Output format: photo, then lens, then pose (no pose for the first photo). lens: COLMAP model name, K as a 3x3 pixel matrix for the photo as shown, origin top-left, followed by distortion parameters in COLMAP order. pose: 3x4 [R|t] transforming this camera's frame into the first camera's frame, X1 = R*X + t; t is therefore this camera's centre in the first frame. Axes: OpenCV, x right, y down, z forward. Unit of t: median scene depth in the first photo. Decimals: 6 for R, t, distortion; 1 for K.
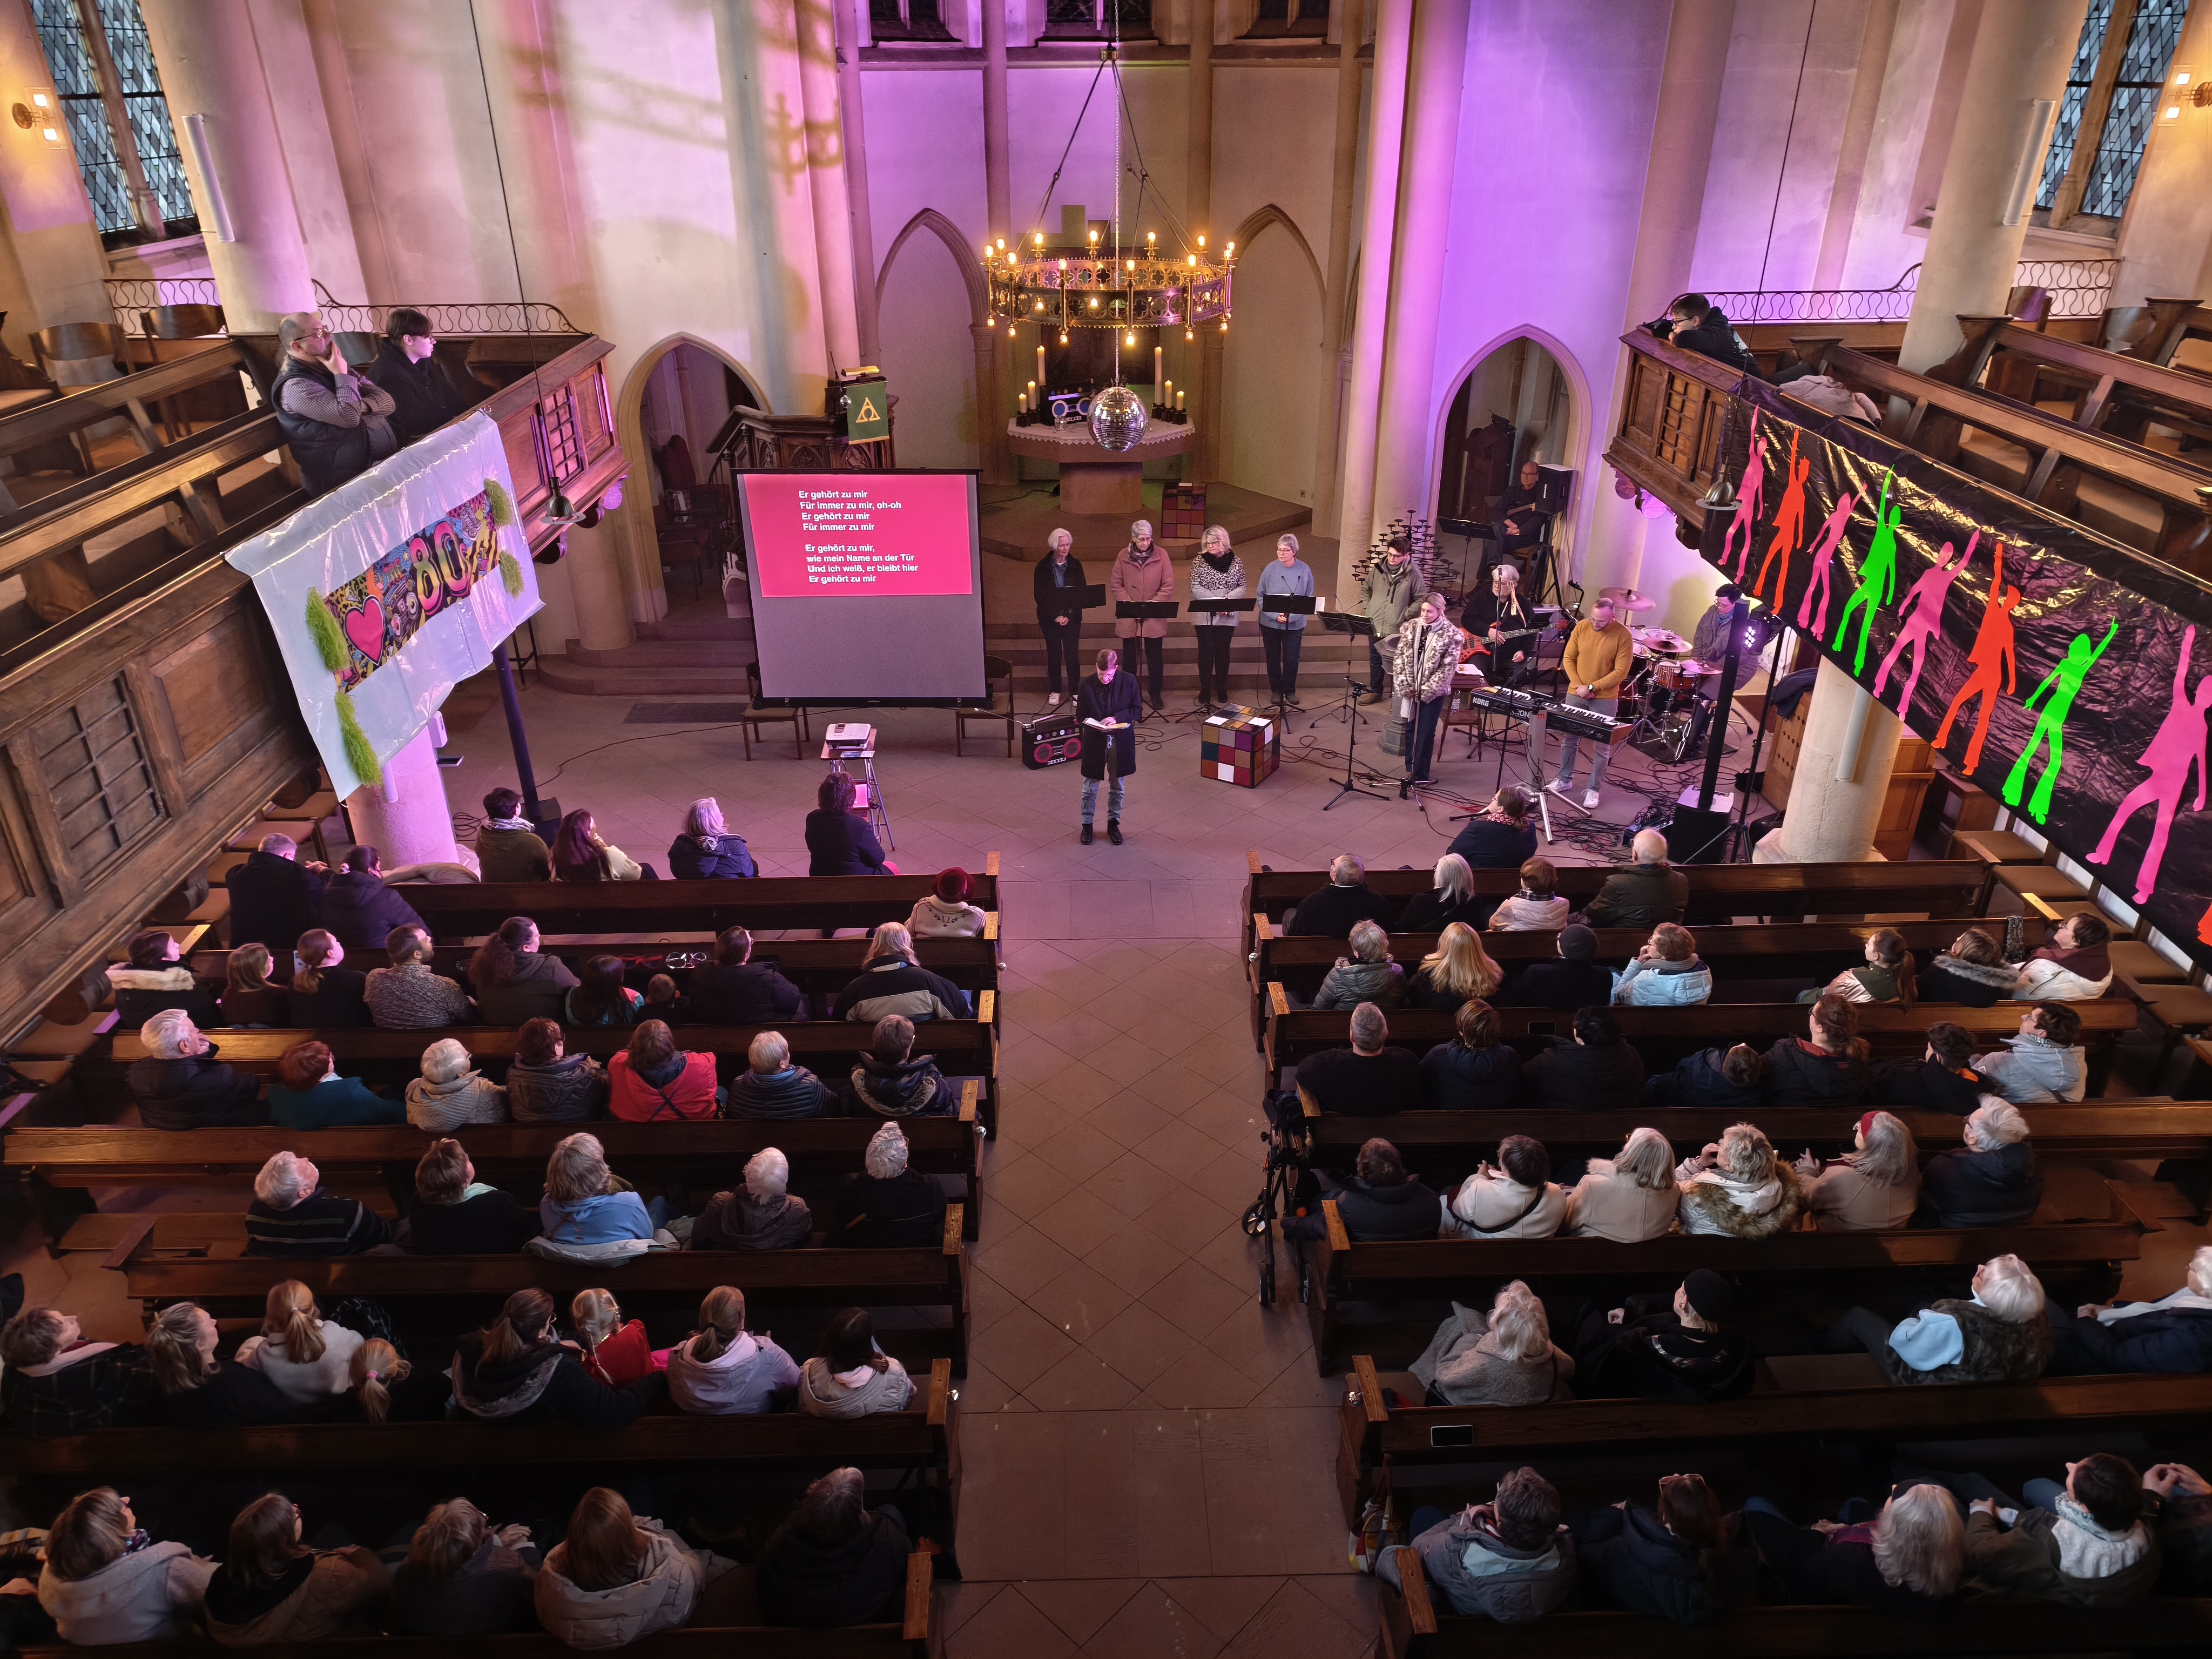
lens RADIAL K [[1477.9, 0, 1106.0], [0, 1477.9, 829.5], [0, 0, 1]] dist [0.004802, 0.001991]
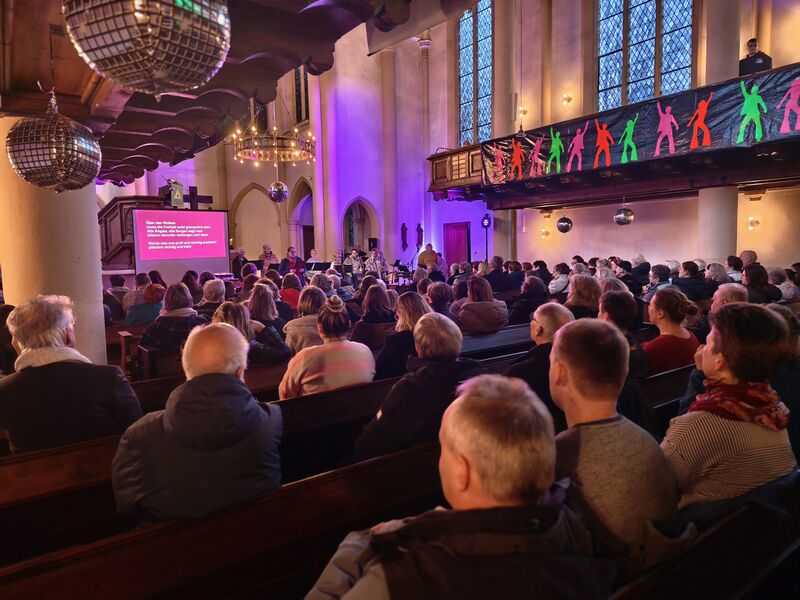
lens RADIAL K [[534.5, 0, 400.0], [0, 534.5, 300.0], [0, 0, 1]] dist [0.004802, 0.001991]
pose [[0.811764, -0.066781, 0.580155, -0.419991], [0.287990, 0.910018, -0.298209, 0.303896], [-0.508037, 0.409154, 0.757952, 0.142726]]
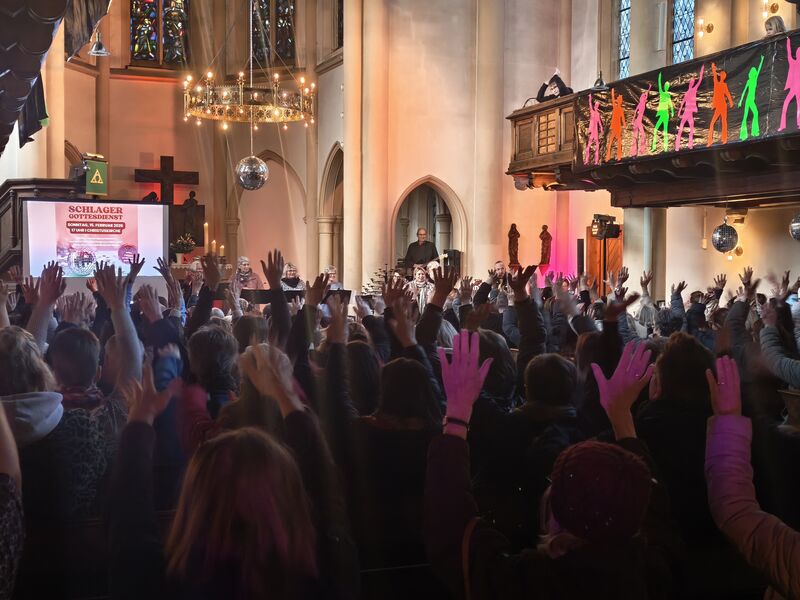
lens RADIAL K [[1101.3, 0, 400.0], [0, 1101.3, 300.0], [0, 0, 1]] dist [0.055047, -0.018691]
pose [[0.935397, 0.001801, 0.353594, -0.293812], [0.152826, 0.899706, -0.408869, 0.438634], [-0.318867, 0.436493, 0.841307, -0.139718]]
